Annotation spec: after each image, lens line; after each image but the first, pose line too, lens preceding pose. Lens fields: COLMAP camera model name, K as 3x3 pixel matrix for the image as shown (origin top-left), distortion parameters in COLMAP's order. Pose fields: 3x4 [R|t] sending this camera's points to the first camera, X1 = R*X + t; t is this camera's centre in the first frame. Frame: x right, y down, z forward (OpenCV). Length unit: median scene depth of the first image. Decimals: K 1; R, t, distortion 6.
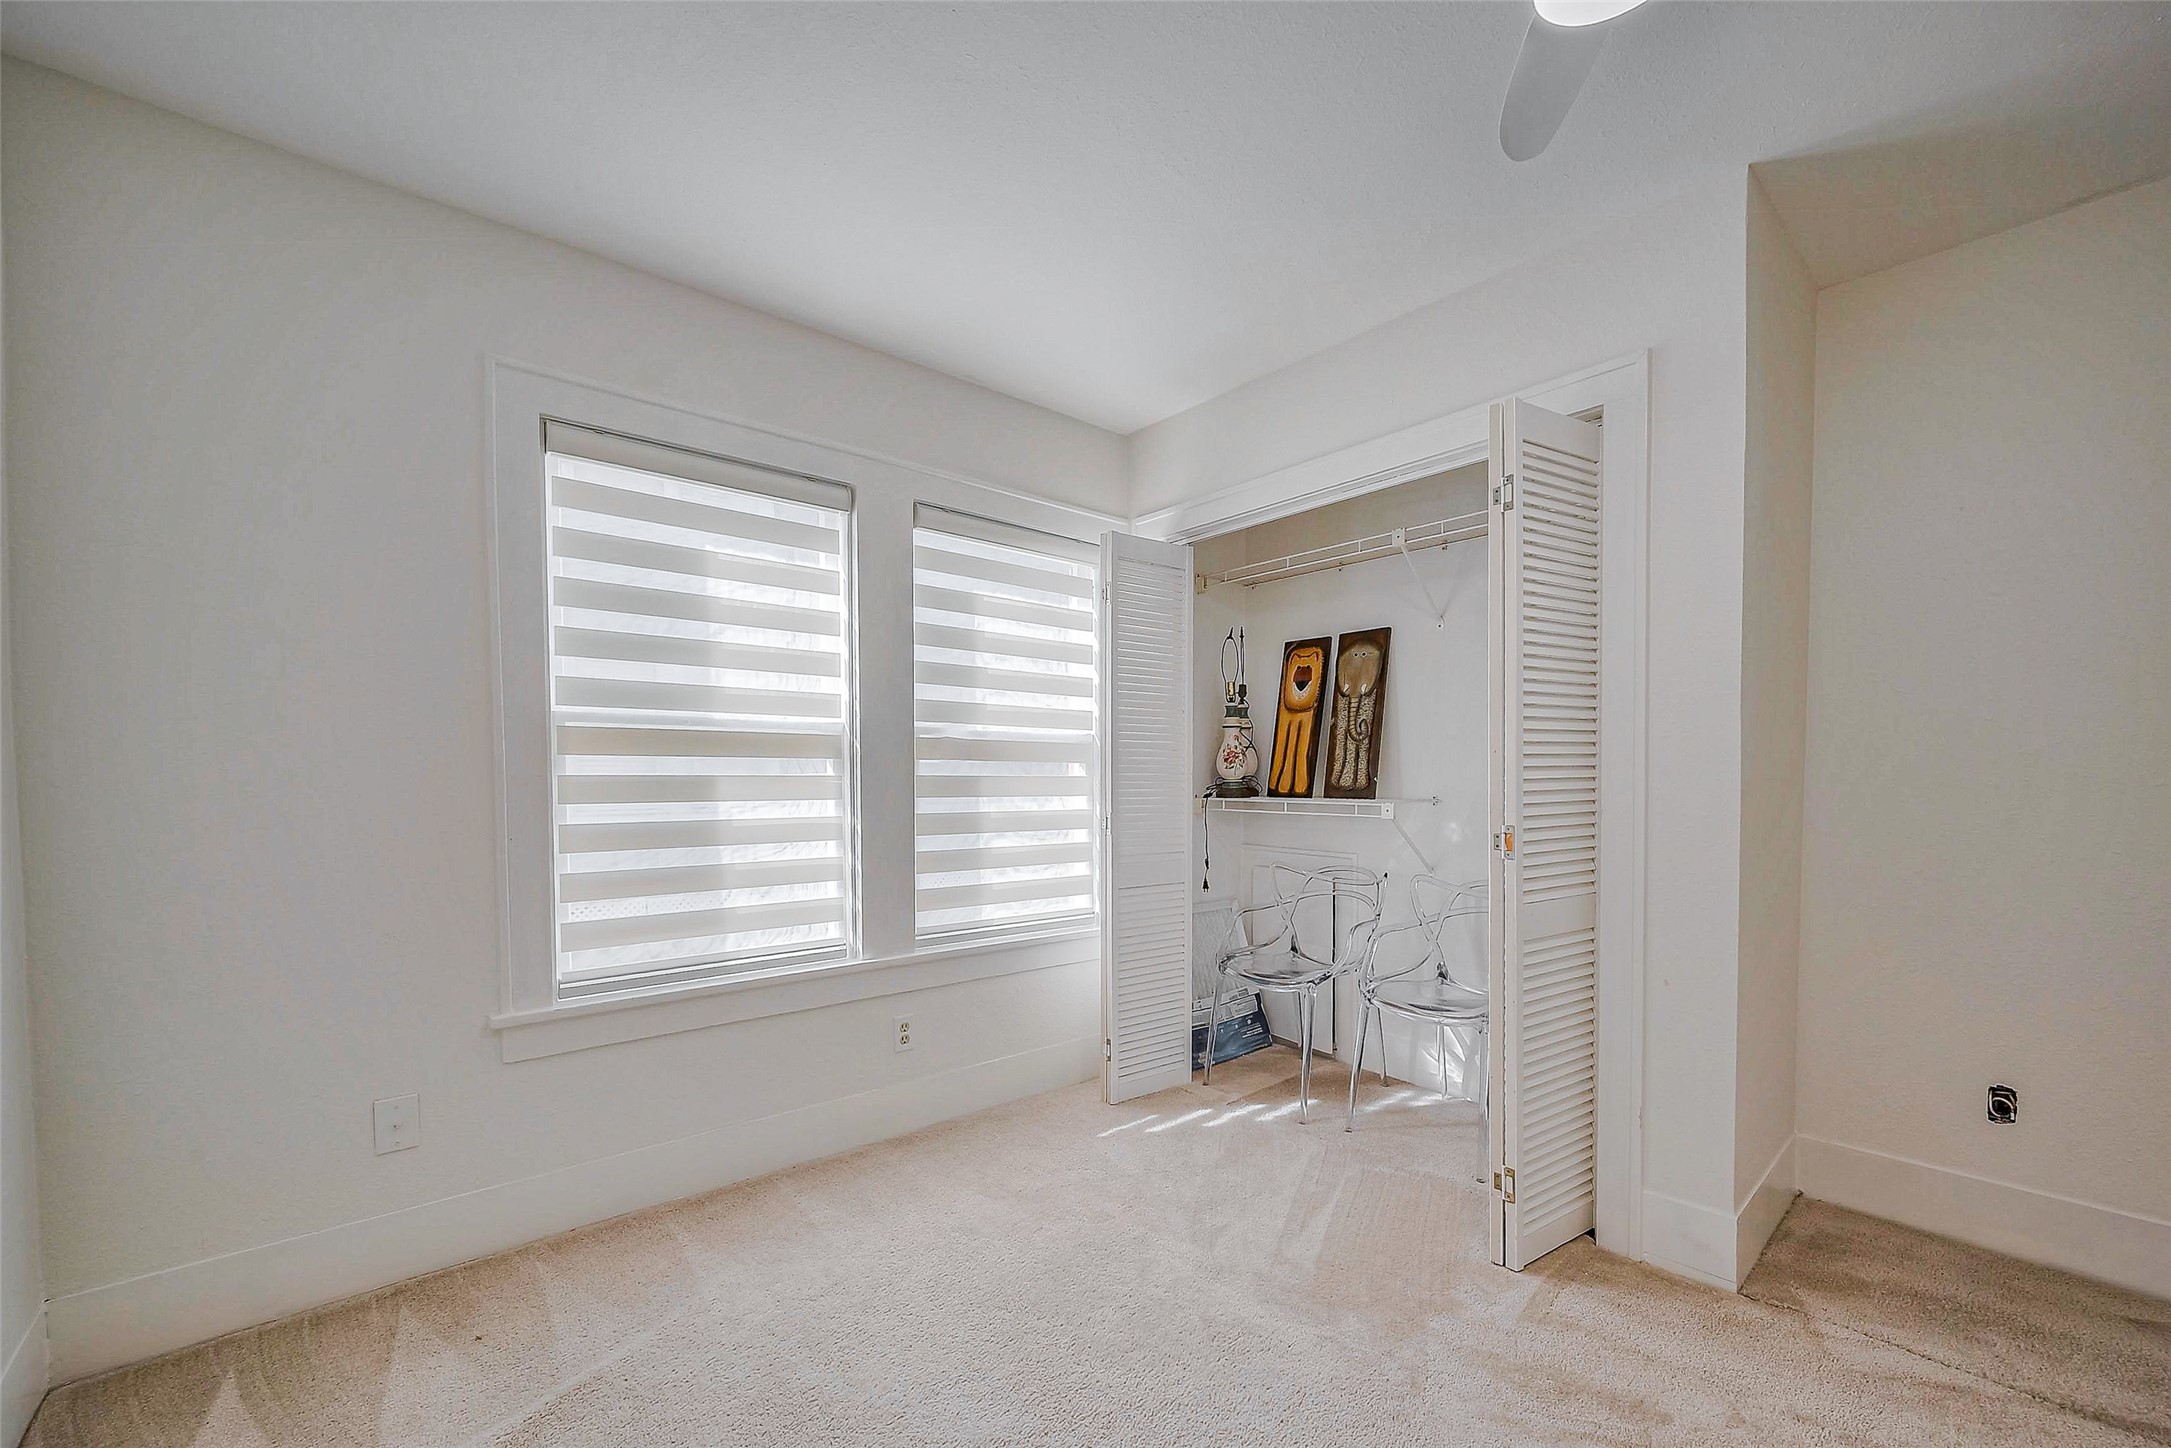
lens RADIAL K [[861.9, 0, 1086.4], [0, 861.9, 799.5], [0, 0, 1]] dist [-0.001724, -0.000299]
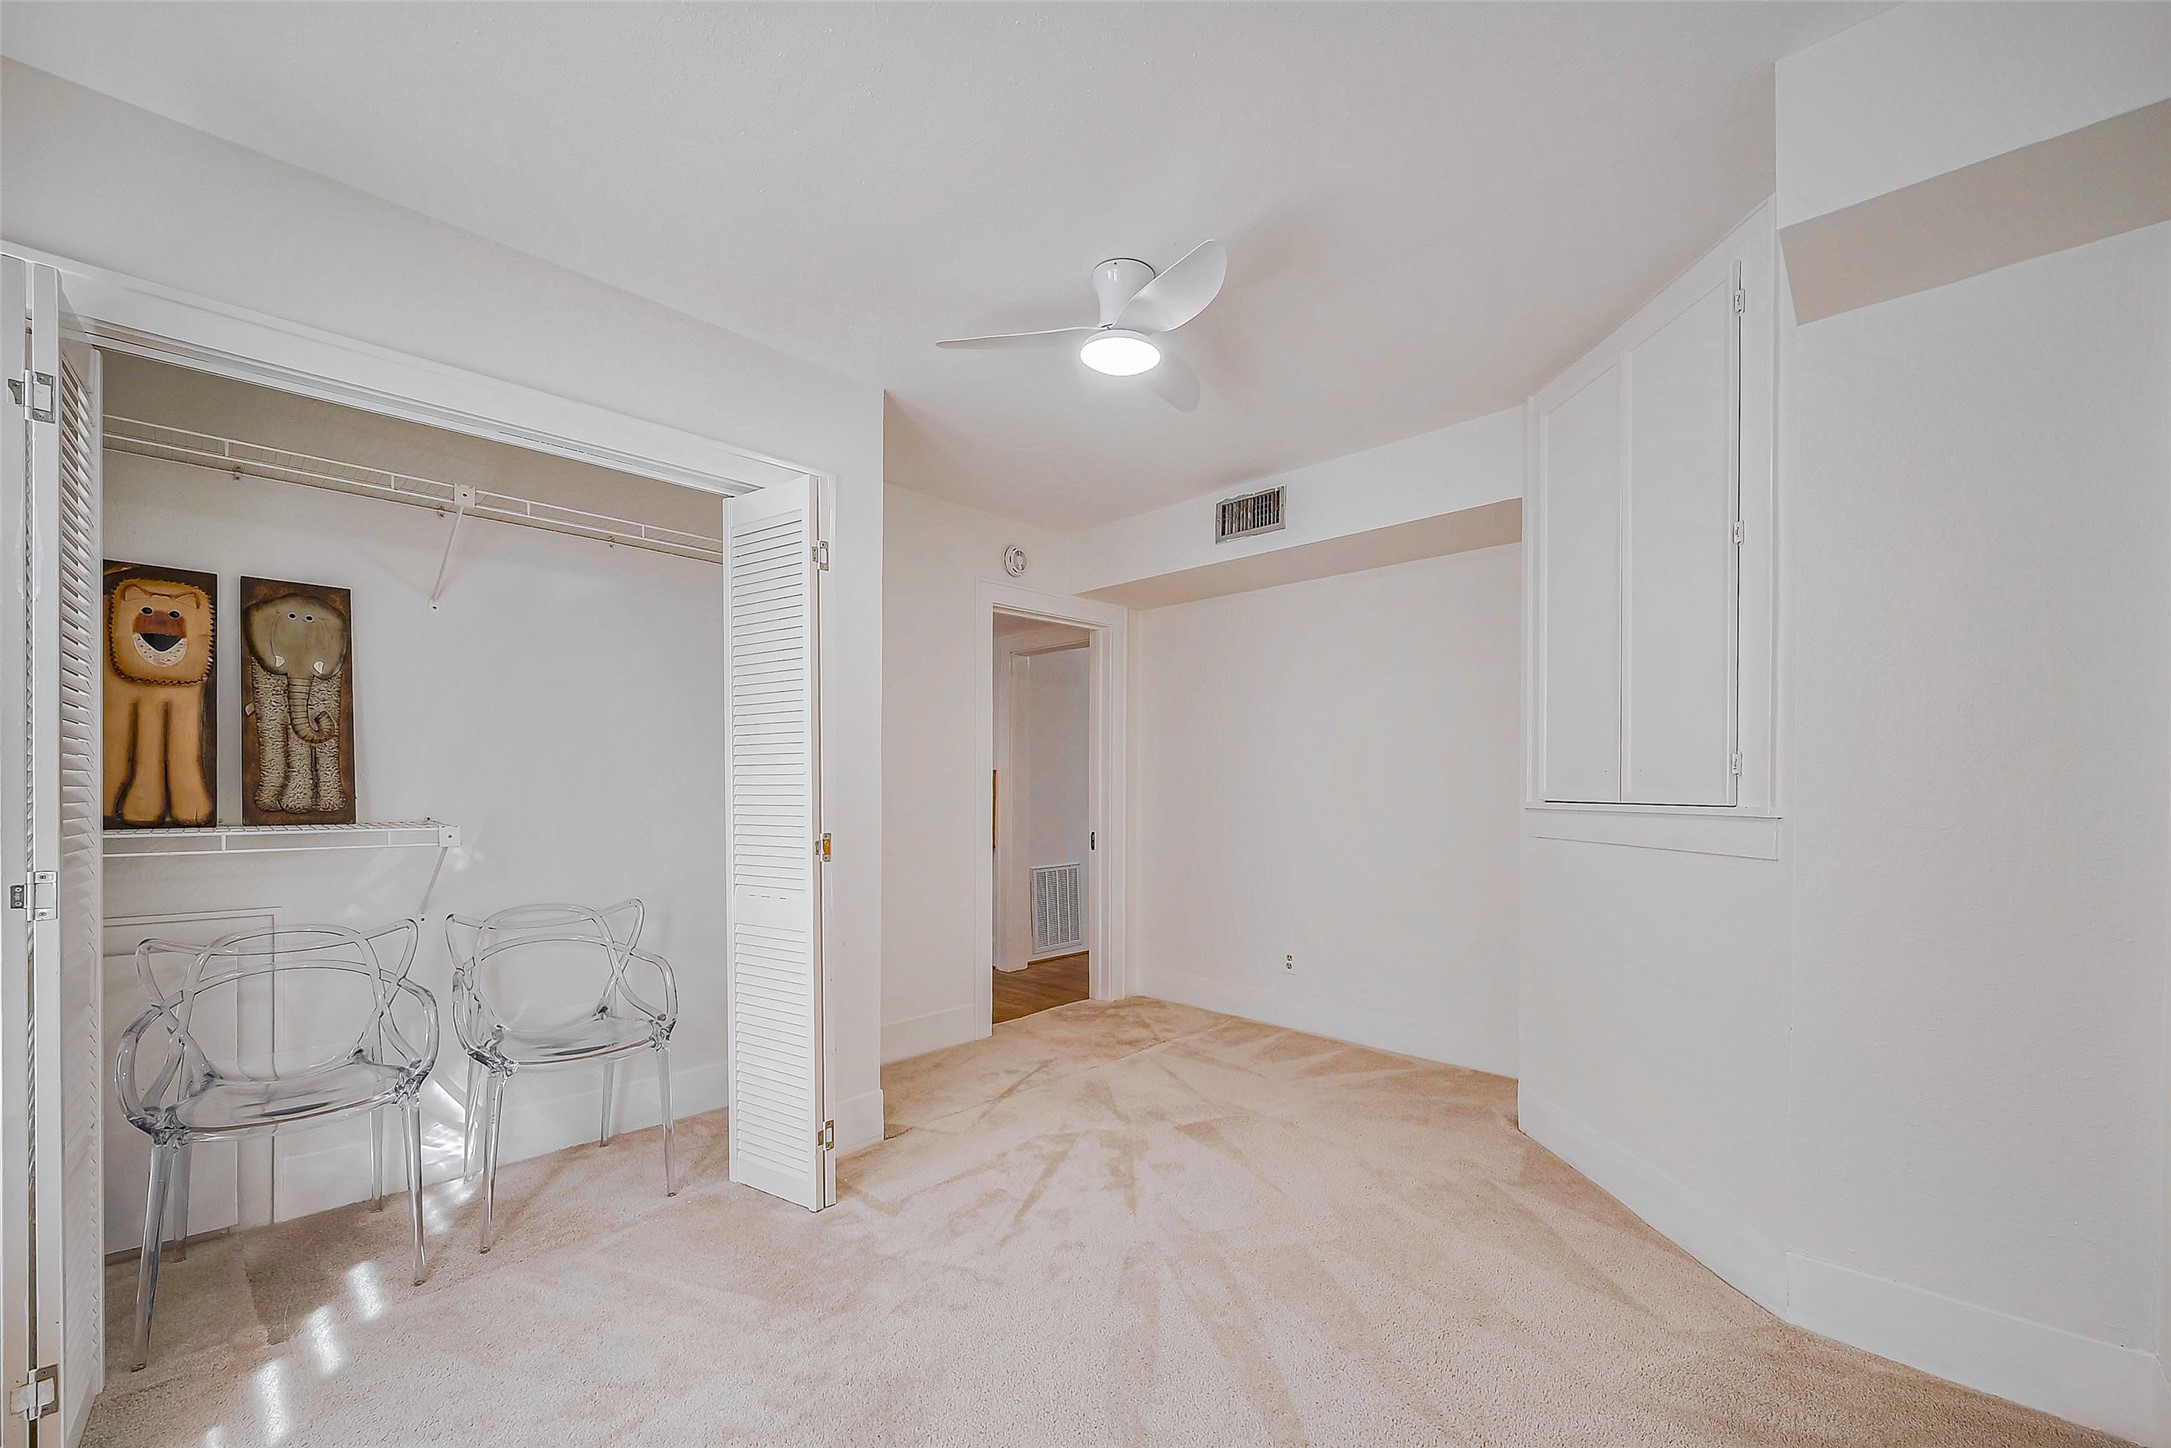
lens RADIAL K [[887.9, 0, 1085.8], [0, 887.9, 787.4], [0, 0, 1]] dist [-0.001019, -0.000205]
pose [[-0.091077, 0.000557, 0.995844, -0.564596], [0.027139, 0.999630, 0.001923, -0.019252], [-0.995474, 0.027202, -0.091058, 0.551239]]
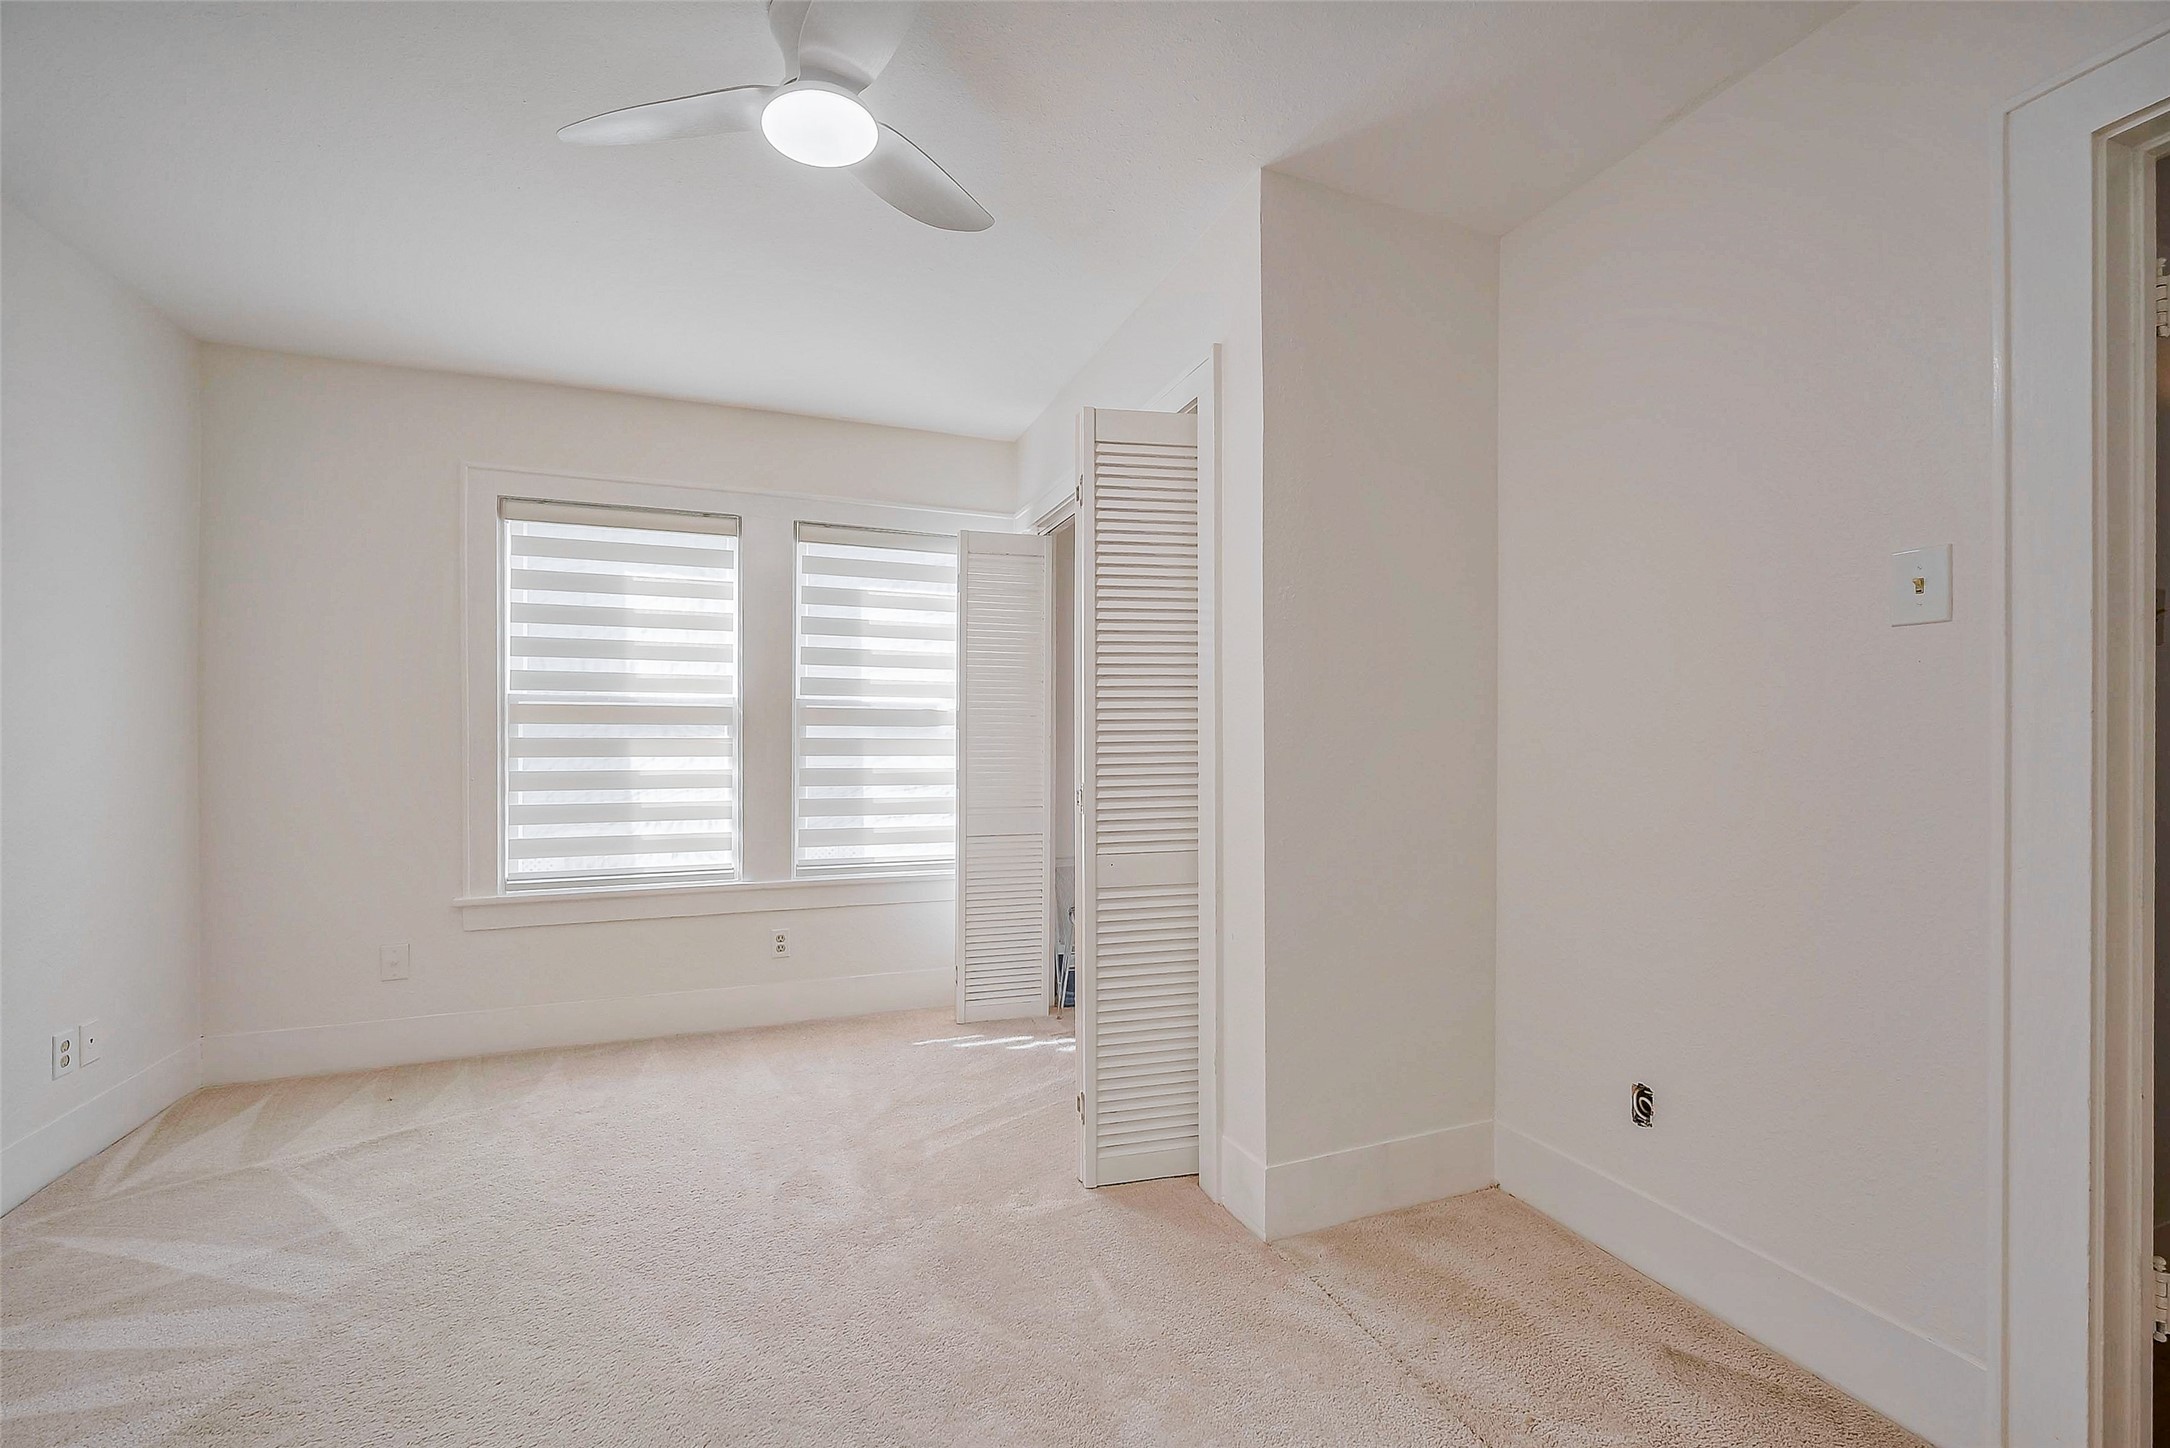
lens RADIAL K [[854.8, 0, 1084.9], [0, 854.8, 739.2], [0, 0, 1]] dist [0.000296, -0.000050]
pose [[0.942470, 0.000861, -0.334291, 0.646009], [-0.010062, 0.999617, -0.025794, 0.001642], [0.334141, 0.027673, 0.942117, -0.035332]]
